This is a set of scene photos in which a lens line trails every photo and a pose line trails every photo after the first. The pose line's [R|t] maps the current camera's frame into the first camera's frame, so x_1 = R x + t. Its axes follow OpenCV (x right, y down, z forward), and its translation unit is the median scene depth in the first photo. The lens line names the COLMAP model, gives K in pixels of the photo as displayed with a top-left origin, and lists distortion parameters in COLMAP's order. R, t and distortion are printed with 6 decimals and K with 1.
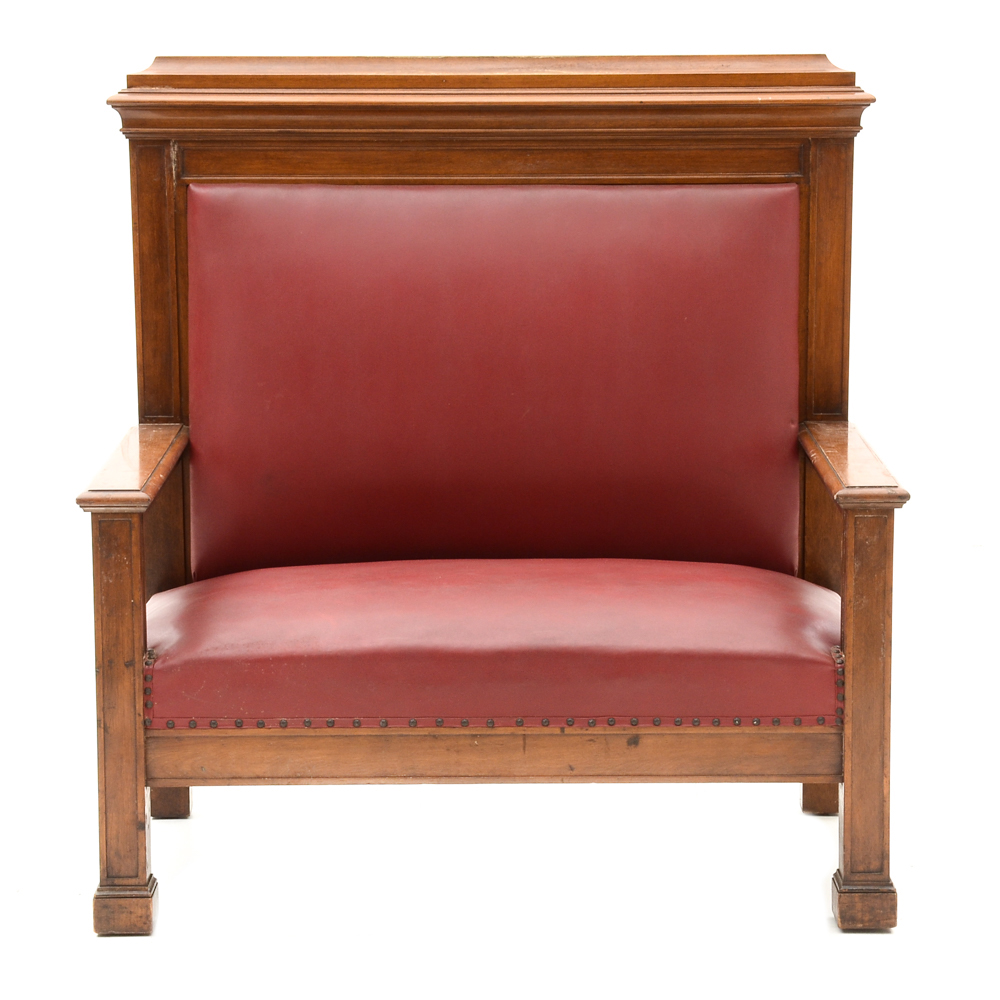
lens RADIAL K [[2837.6, 0, 491.3], [0, 2837.6, 441.3], [0, 0, 1]] dist [0.303098, 0.000000]
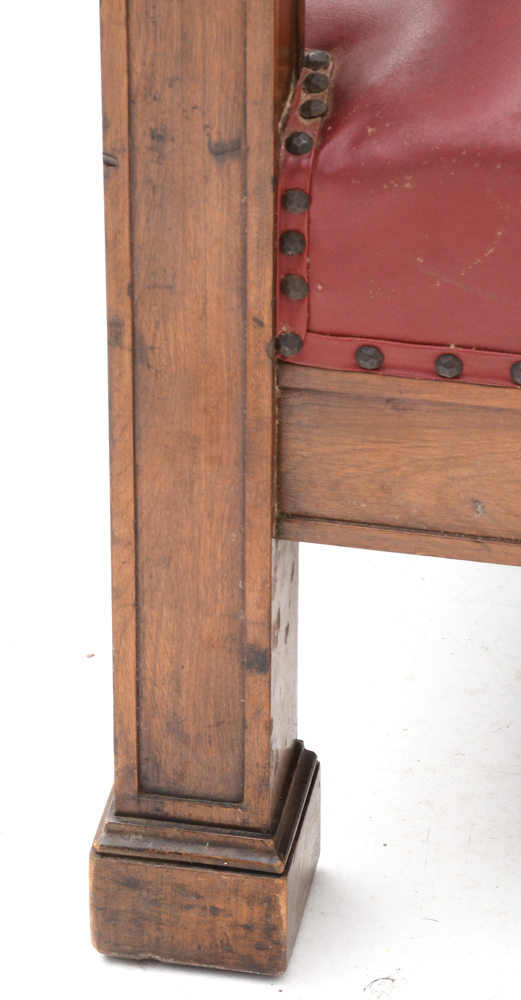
lens RADIAL K [[4847.1, 0, 265.9], [0, 4847.1, 499.9], [0, 0, 1]] dist [1.573274, 0.000000]
pose [[0.982505, 0.111797, -0.148950, -0.050843], [-0.041104, 0.910232, 0.412054, -0.080729], [0.181645, -0.398723, 0.898902, 0.571849]]
